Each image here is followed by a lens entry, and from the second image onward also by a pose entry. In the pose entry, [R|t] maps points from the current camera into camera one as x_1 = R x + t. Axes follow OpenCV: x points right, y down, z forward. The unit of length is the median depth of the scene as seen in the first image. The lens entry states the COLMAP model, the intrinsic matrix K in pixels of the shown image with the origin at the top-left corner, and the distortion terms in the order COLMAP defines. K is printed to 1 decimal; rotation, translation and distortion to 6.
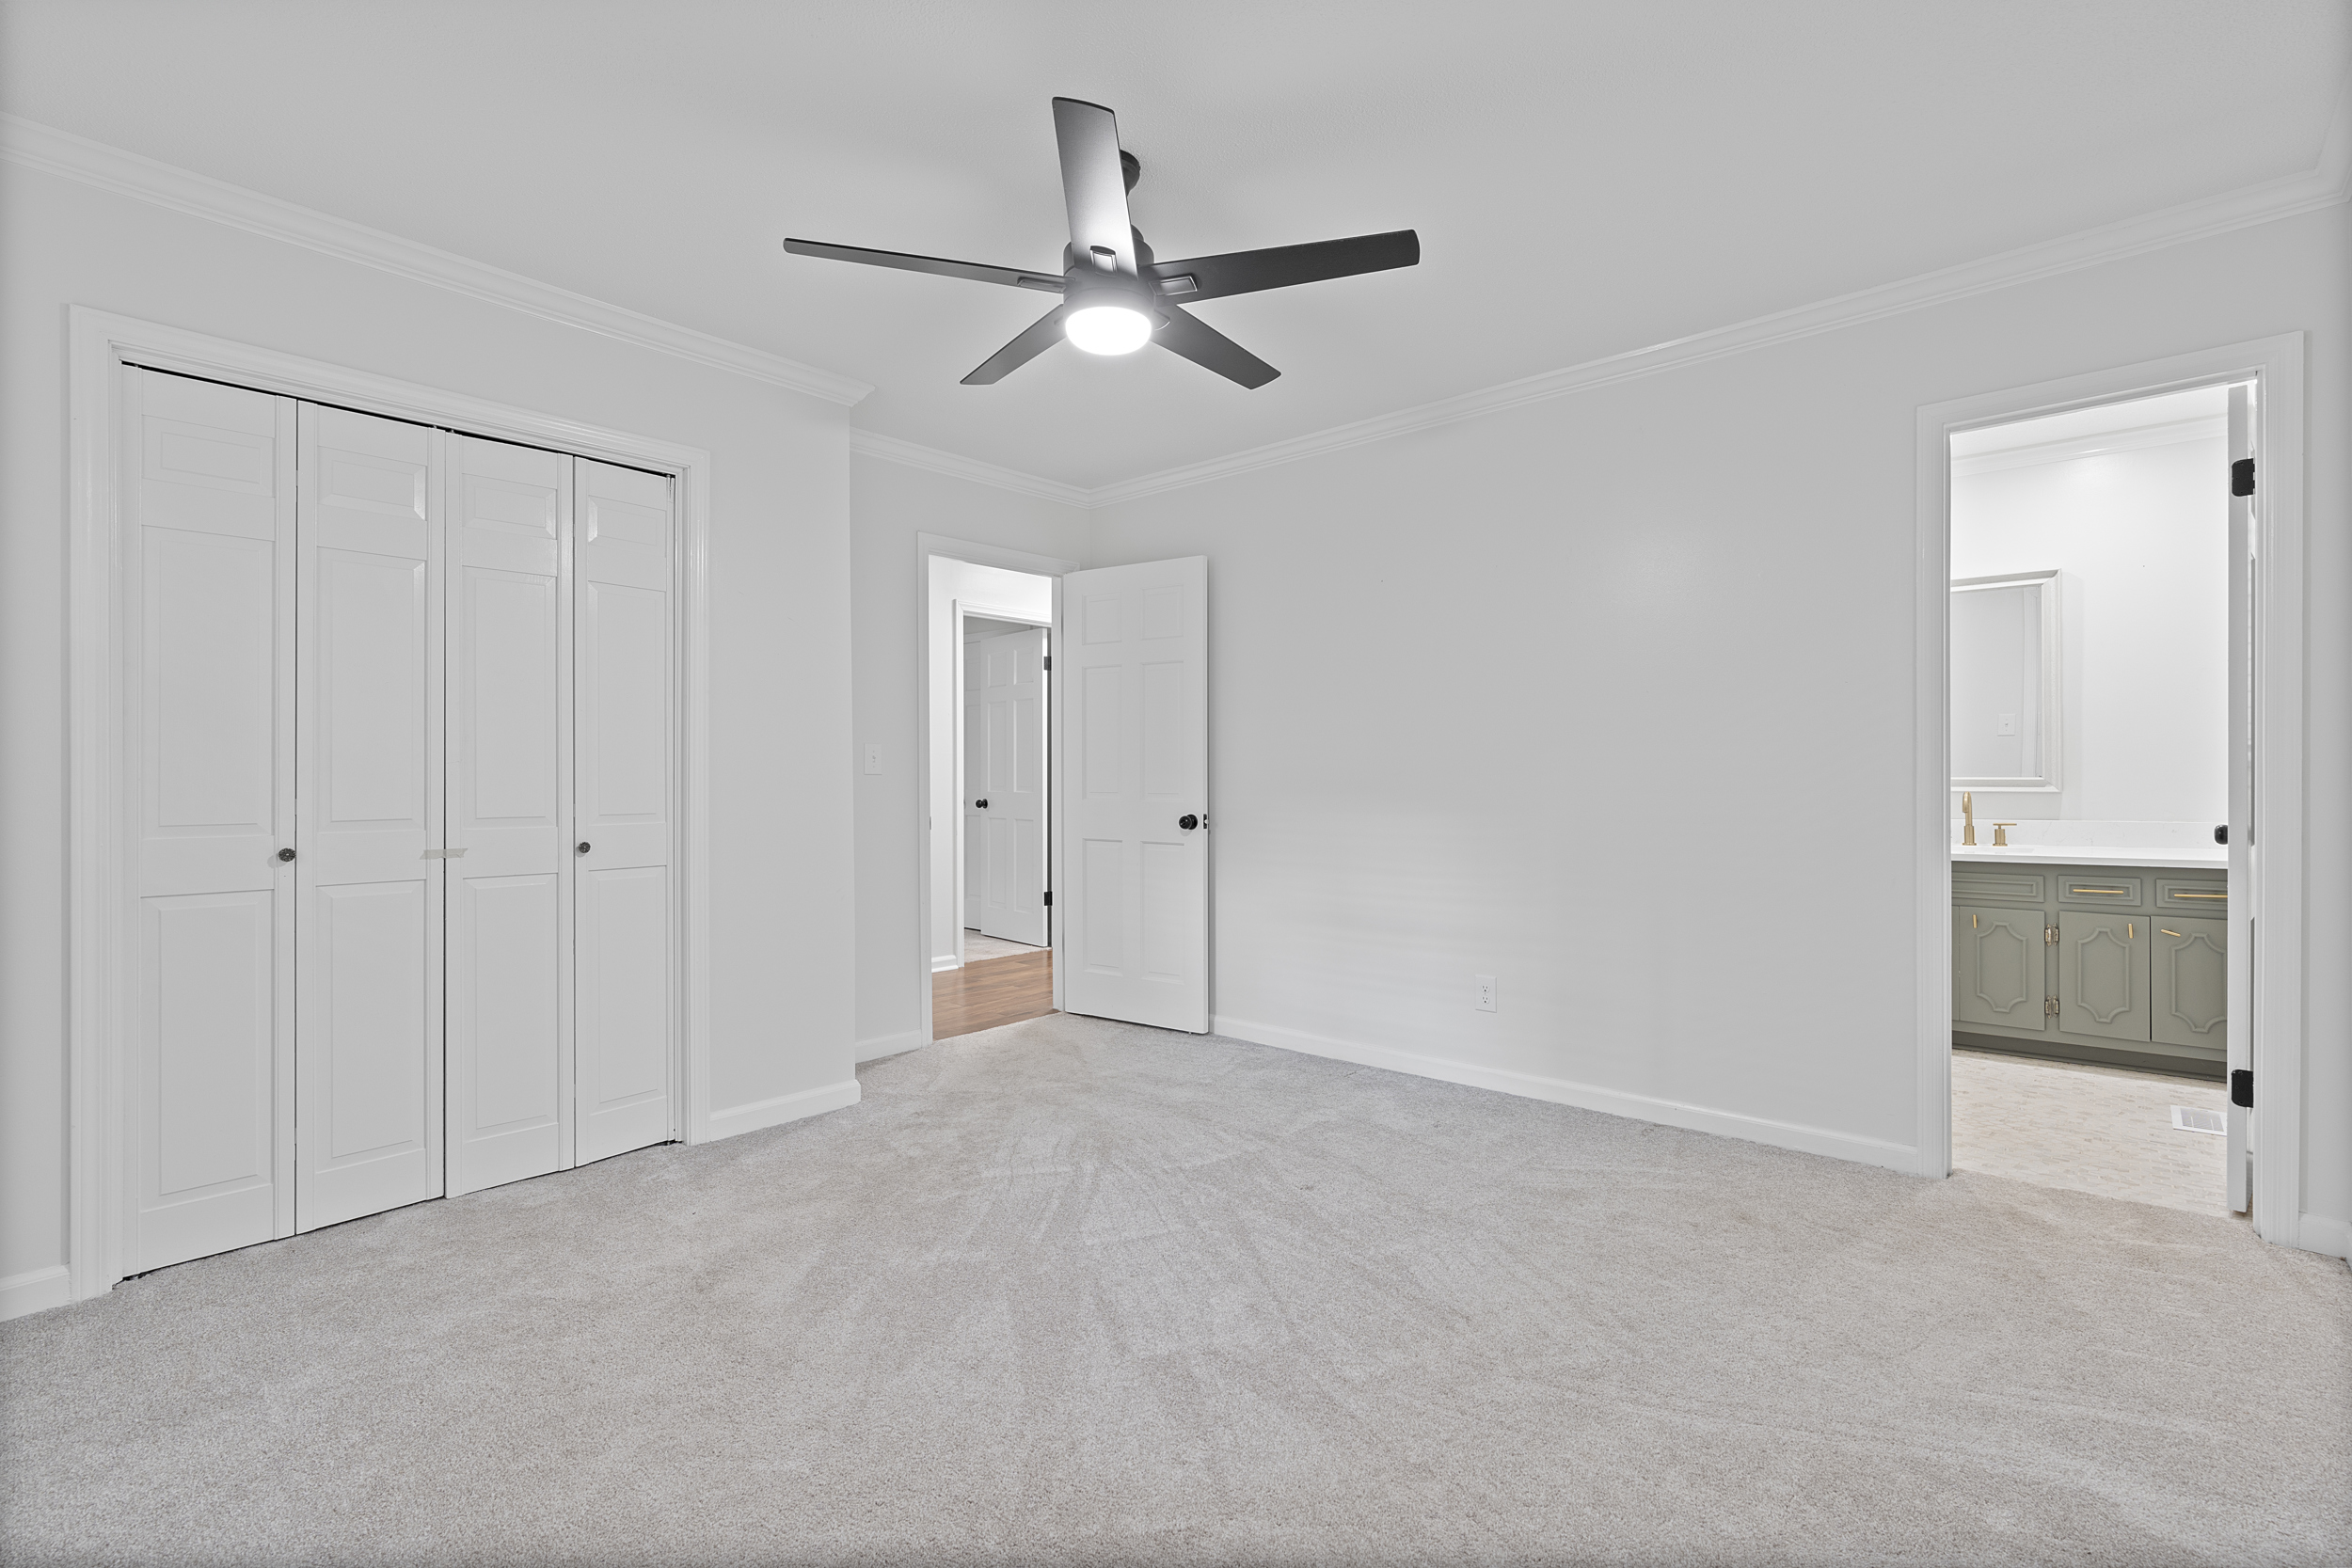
lens RADIAL K [[1079.7, 0, 1179.7], [0, 1079.7, 771.1], [0, 0, 1]] dist [-0.013426, 0.006956]
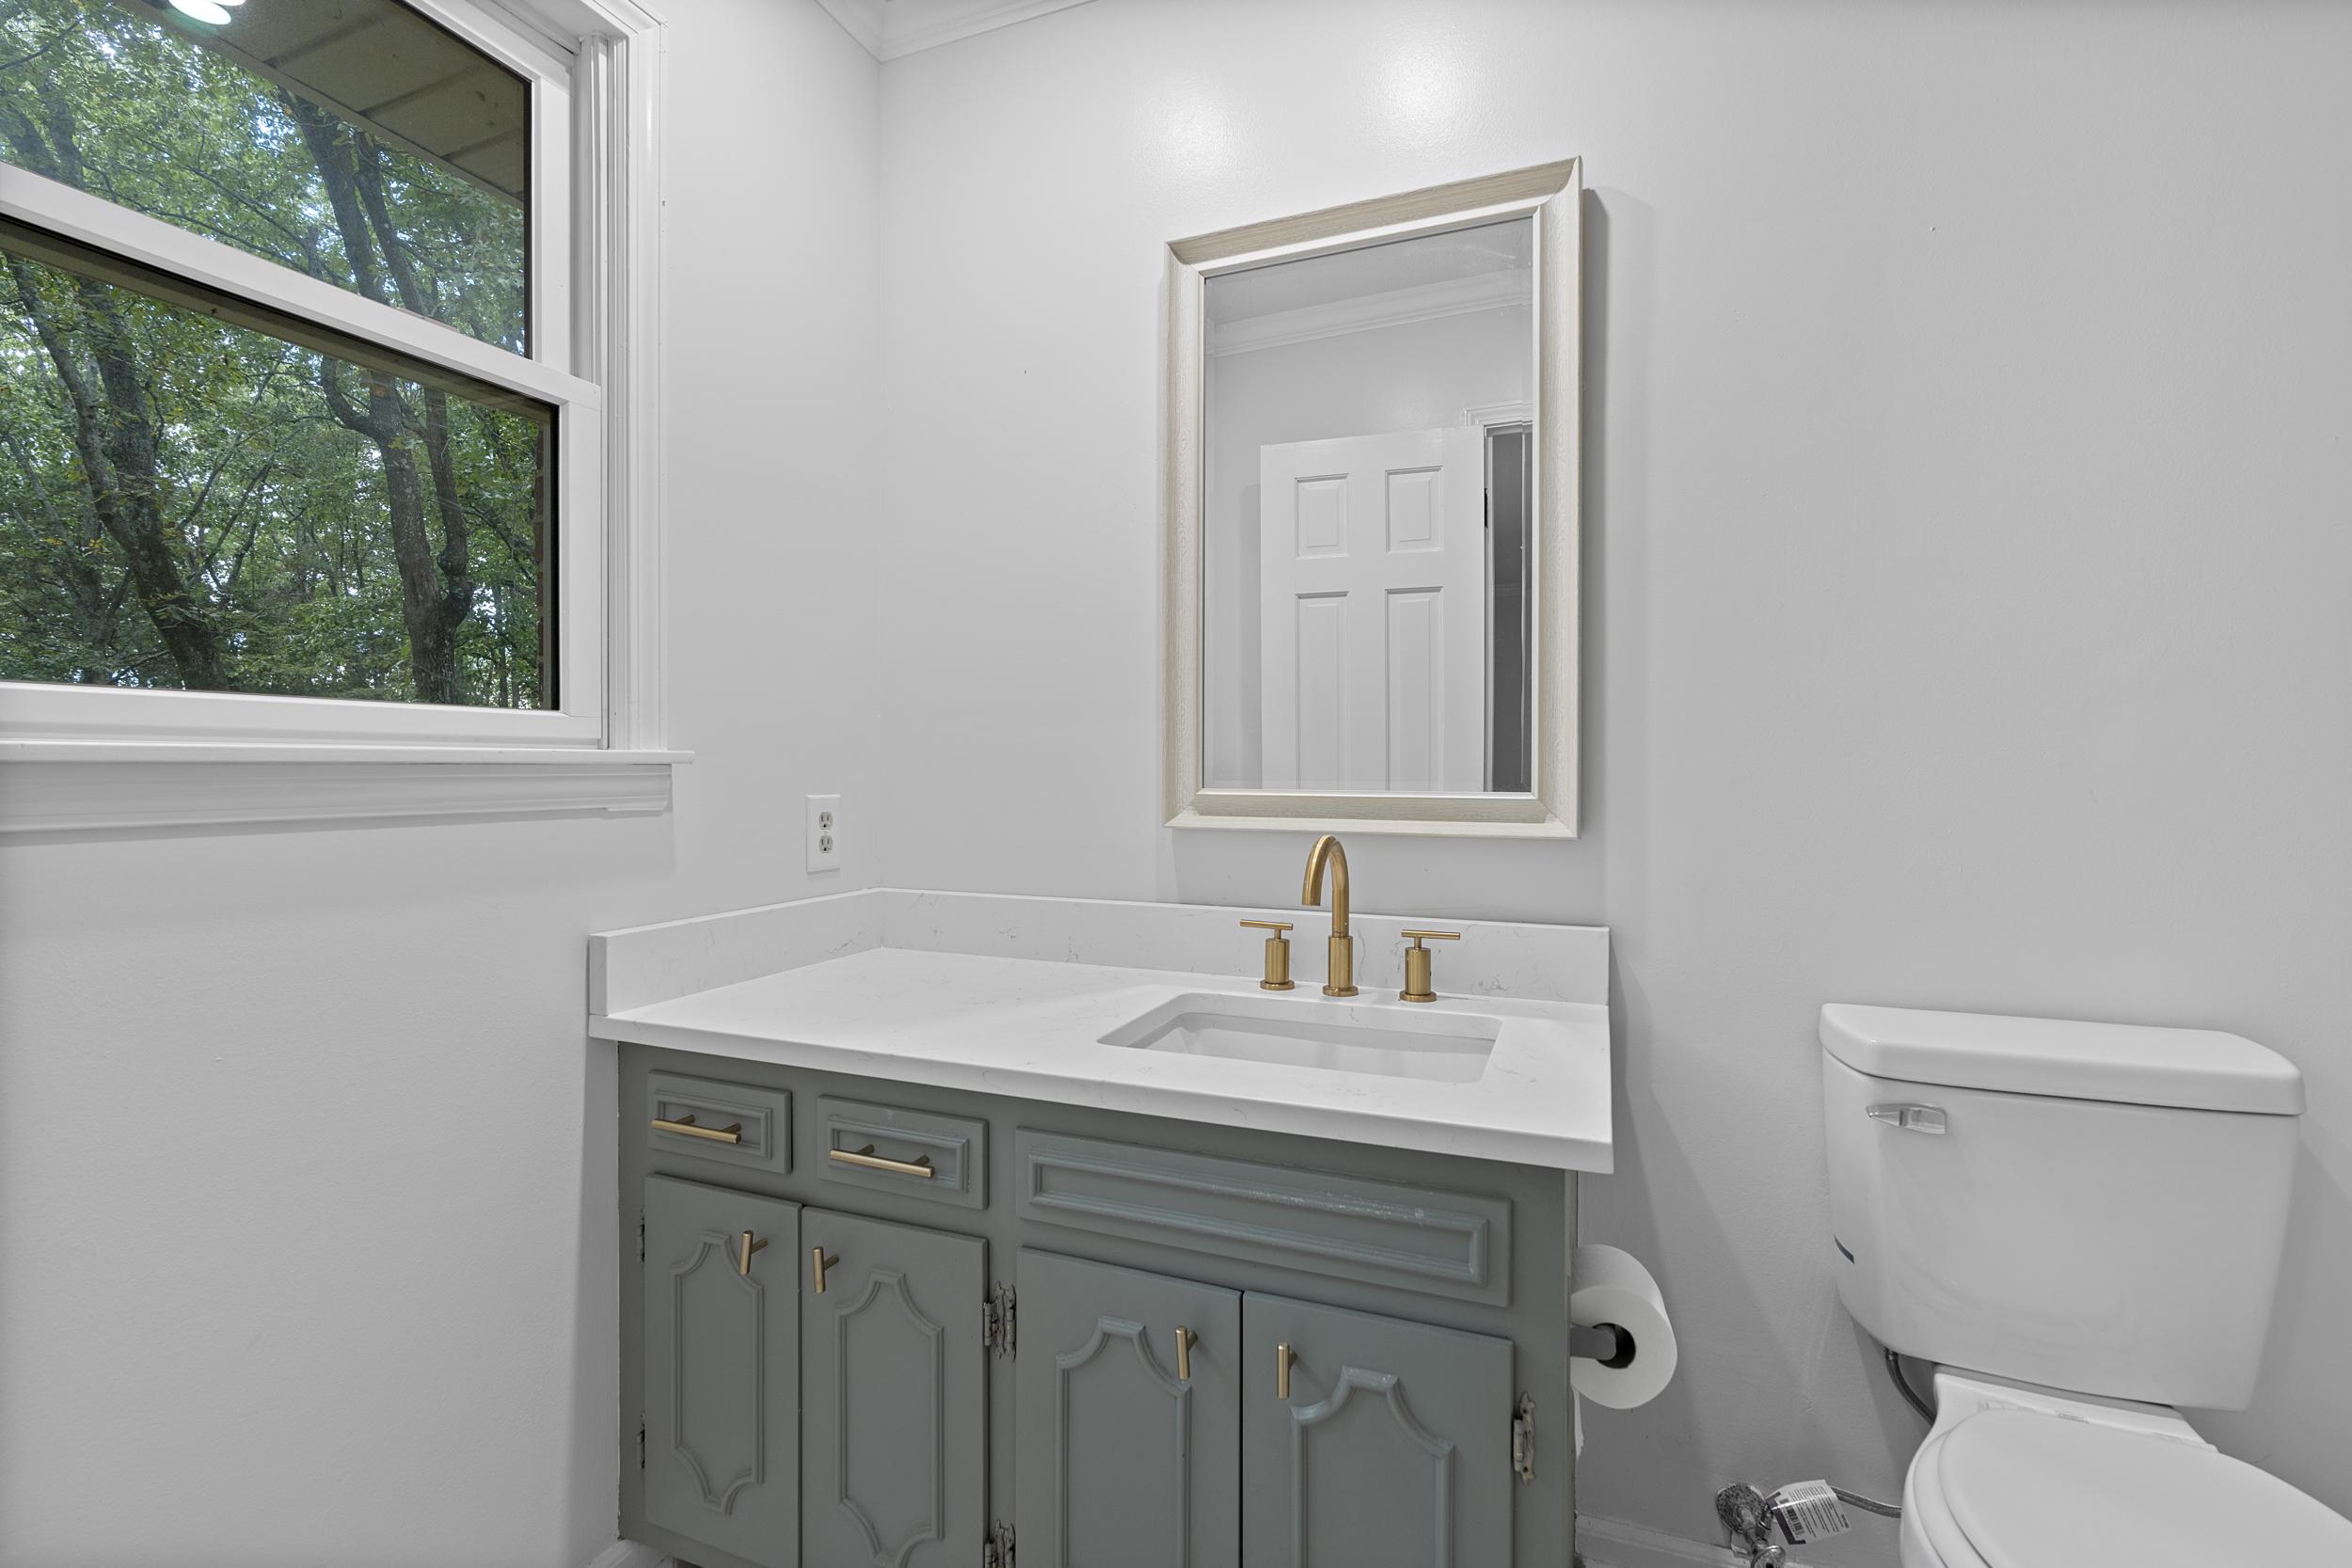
lens RADIAL K [[1068.2, 0, 1183.6], [0, 1068.2, 778.8], [0, 0, 1]] dist [-0.012909, 0.006349]
pose [[0.942645, 0.013622, 0.333519, 0.649959], [-0.014624, 0.999893, 0.000494, 0.002741], [-0.333477, -0.005343, 0.942743, 0.793116]]
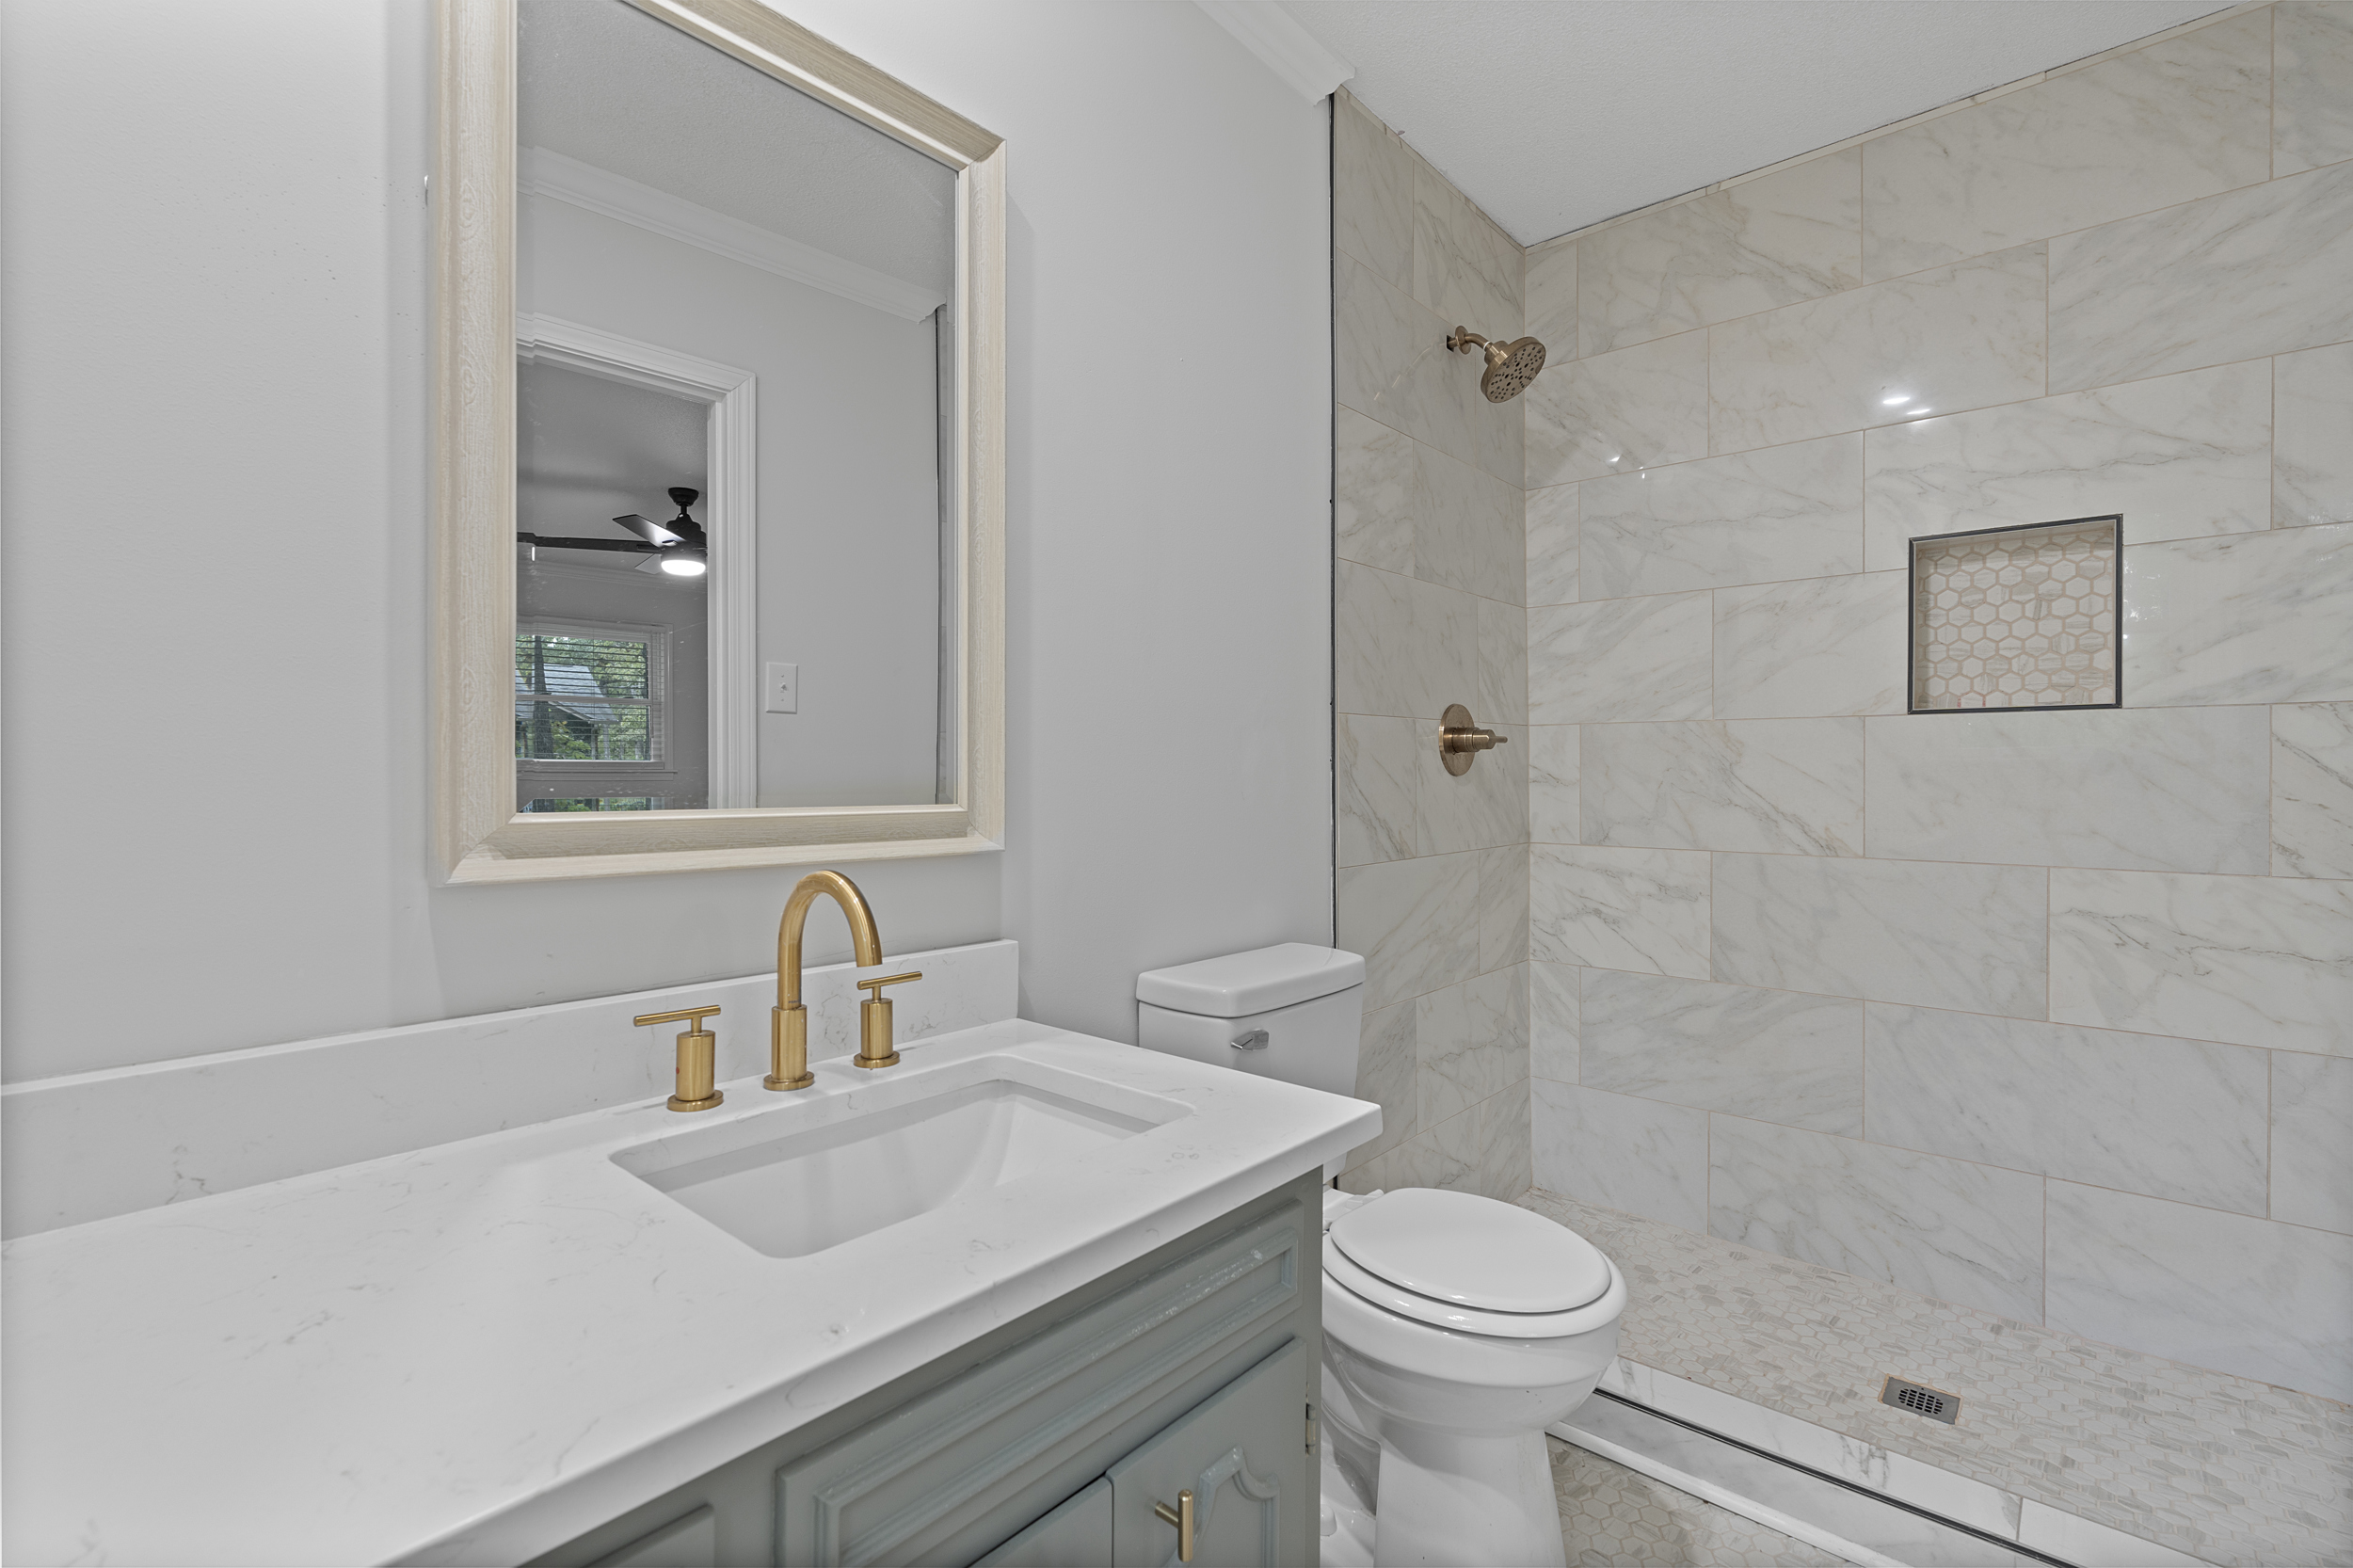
lens RADIAL K [[1066.9, 0, 1176.5], [0, 1066.9, 784.0], [0, 0, 1]] dist [-0.016711, 0.006160]
pose [[0.011086, 0.010913, 0.999879, 0.553772], [0.011584, 0.999872, -0.011041, 0.004358], [-0.999871, 0.011705, 0.010958, 1.027235]]
